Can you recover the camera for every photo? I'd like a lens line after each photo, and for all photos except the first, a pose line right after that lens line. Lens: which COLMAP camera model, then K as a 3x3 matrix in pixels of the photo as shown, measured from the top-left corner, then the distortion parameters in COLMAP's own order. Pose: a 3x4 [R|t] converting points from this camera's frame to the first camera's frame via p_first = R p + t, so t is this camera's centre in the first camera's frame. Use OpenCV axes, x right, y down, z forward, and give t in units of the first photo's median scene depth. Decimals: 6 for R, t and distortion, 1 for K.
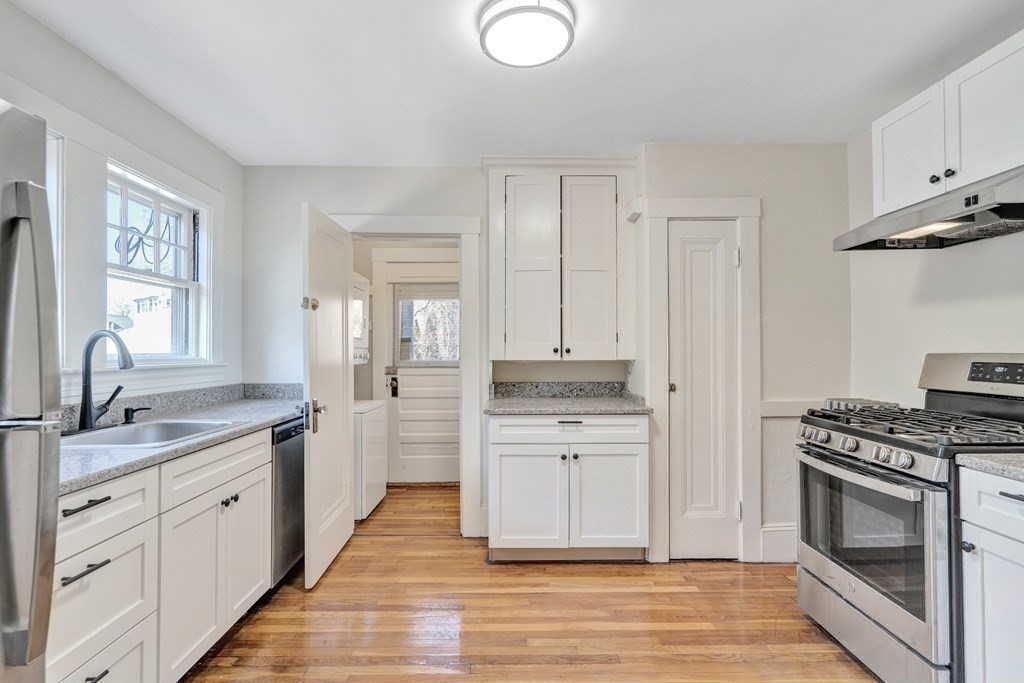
lens RADIAL K [[490.3, 0, 527.0], [0, 490.3, 344.0], [0, 0, 1]] dist [-0.005780, 0.003132]
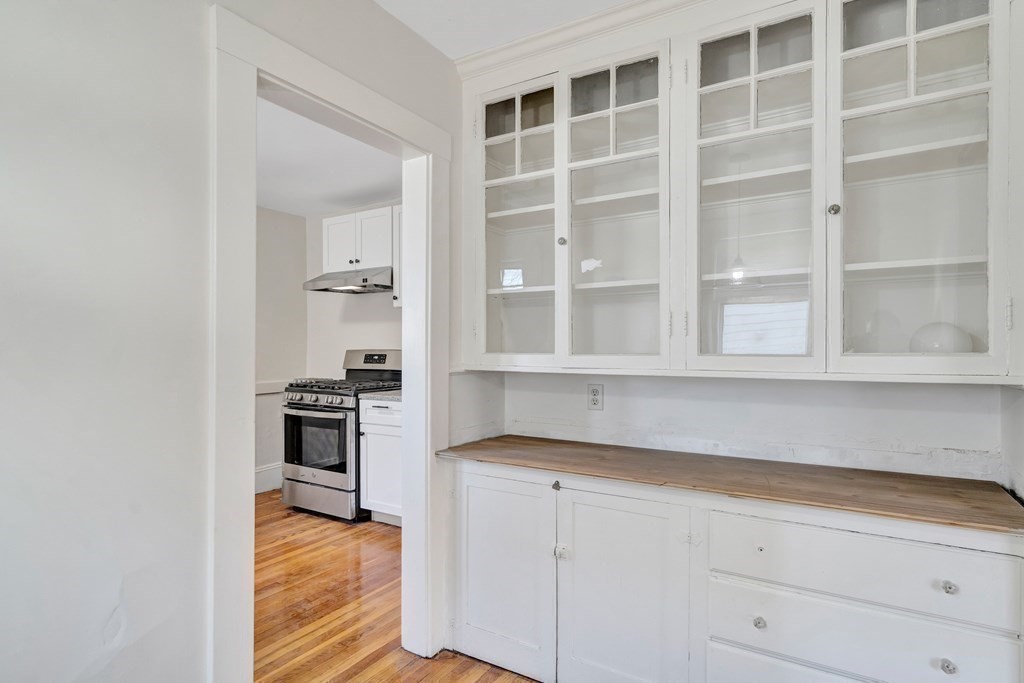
lens RADIAL K [[540.4, 0, 509.0], [0, 540.4, 345.8], [0, 0, 1]] dist [-0.002070, 0.000216]
pose [[0.547180, 0.009120, 0.836965, -0.653173], [-0.008188, 0.999951, -0.005543, 0.010494], [-0.836975, -0.003819, 0.547228, -0.742863]]
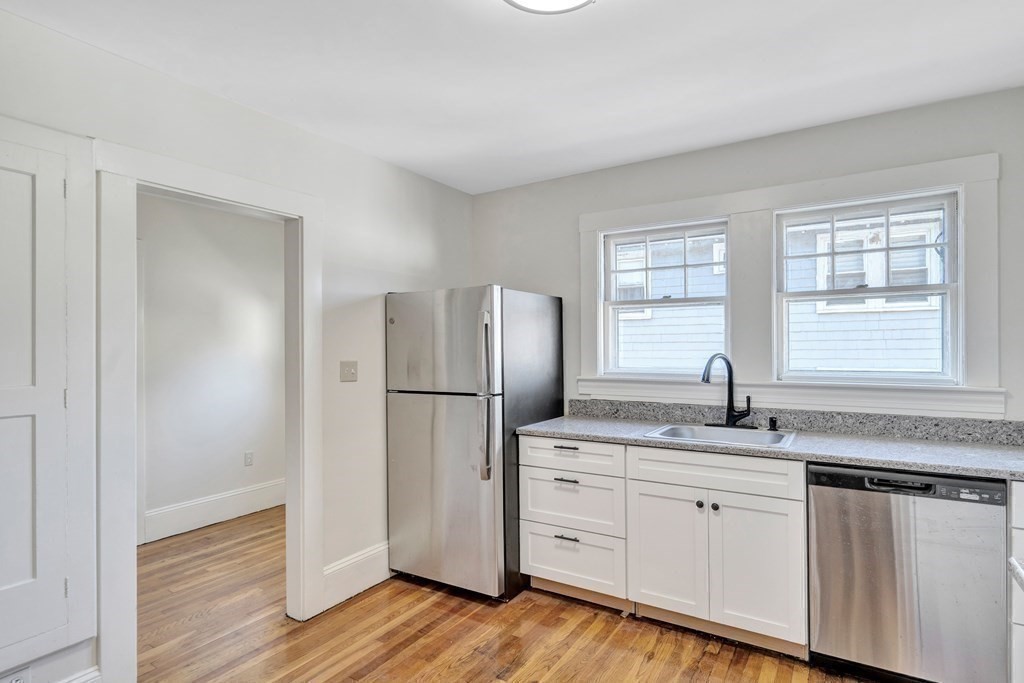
lens RADIAL K [[540.4, 0, 519.3], [0, 540.4, 348.8], [0, 0, 1]] dist [-0.002070, 0.000216]
pose [[-0.547292, 0.002117, -0.836939, 0.648667], [0.011350, 0.999924, -0.004893, -0.036380], [0.836865, -0.012178, -0.547274, 1.287581]]
